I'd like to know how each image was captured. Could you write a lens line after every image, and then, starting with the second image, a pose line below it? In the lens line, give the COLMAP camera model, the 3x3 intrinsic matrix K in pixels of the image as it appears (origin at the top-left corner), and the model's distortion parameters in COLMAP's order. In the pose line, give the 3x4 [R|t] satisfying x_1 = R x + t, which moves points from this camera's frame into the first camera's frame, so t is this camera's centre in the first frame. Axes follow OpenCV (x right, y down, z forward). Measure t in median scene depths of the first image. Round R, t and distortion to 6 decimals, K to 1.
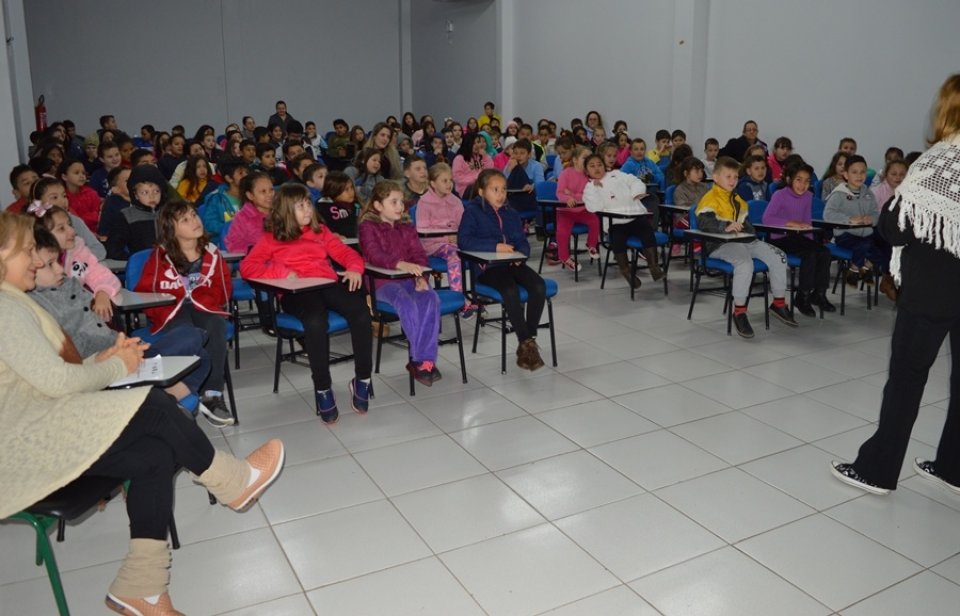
lens RADIAL K [[768.6, 0, 482.3], [0, 768.6, 302.4], [0, 0, 1]] dist [-0.002169, -0.002540]
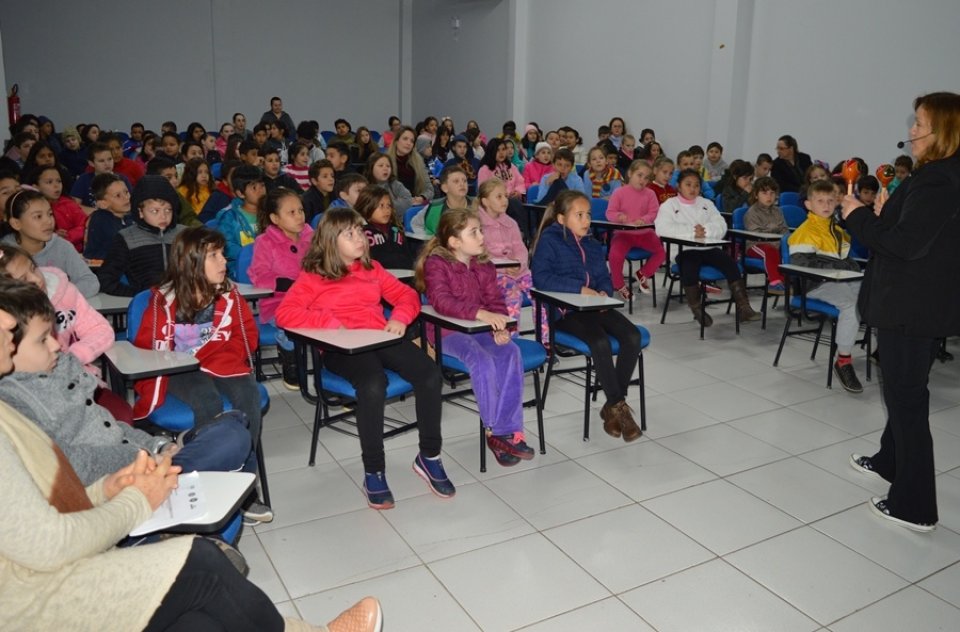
lens RADIAL K [[761.6, 0, 480.0], [0, 761.6, 316.0], [0, 0, 1]] dist [-0.038083, 0.047678]
pose [[0.999221, 0.018706, 0.034737, -0.116071], [-0.019393, 0.999621, 0.019542, -0.054501], [-0.034358, -0.020200, 0.999205, 0.190497]]
